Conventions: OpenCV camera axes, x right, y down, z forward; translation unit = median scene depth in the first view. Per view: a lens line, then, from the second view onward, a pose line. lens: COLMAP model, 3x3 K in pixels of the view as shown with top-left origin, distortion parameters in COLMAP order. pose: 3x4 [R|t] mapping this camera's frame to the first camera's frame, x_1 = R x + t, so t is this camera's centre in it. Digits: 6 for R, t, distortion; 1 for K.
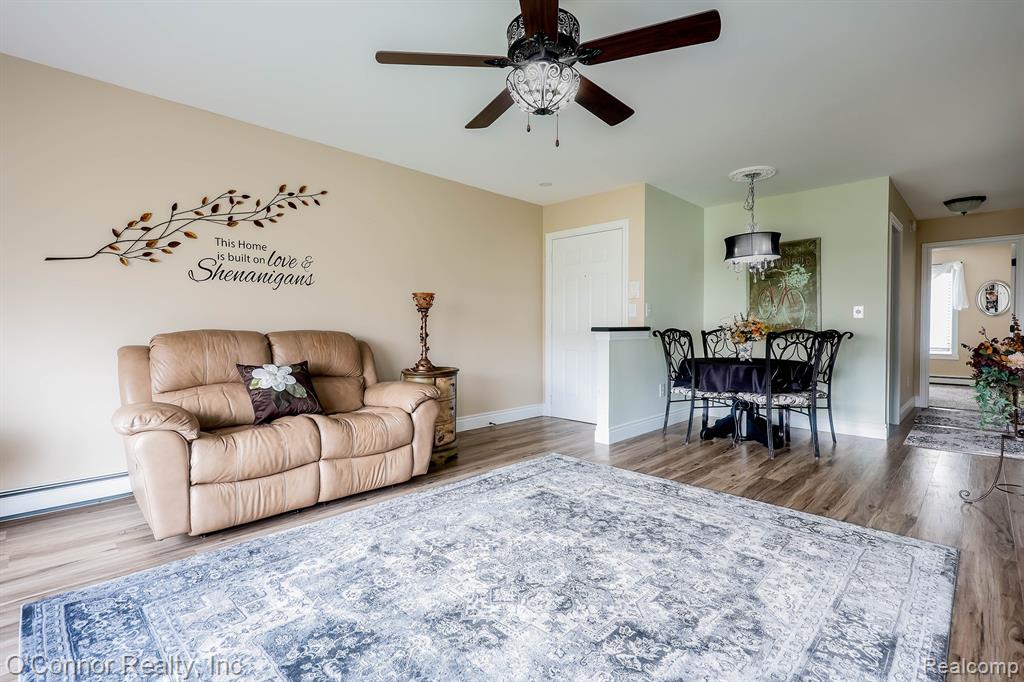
lens RADIAL K [[482.2, 0, 512.0], [0, 482.2, 341.0], [0, 0, 1]] dist [0.003945, -0.000262]
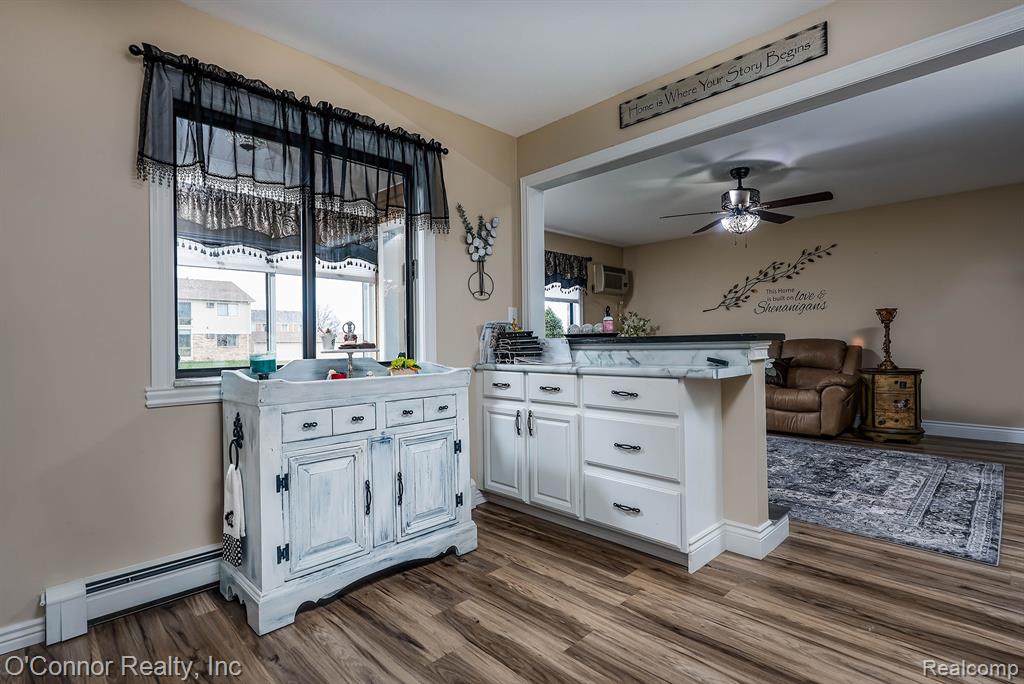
lens RADIAL K [[497.9, 0, 512.0], [0, 497.9, 342.0], [0, 0, 1]] dist [0.001677, -0.000131]
pose [[-0.010297, -0.002422, -0.999944, 1.704655], [-0.015449, 0.999878, -0.002263, 0.008847], [0.999828, 0.015425, -0.010333, 0.051991]]
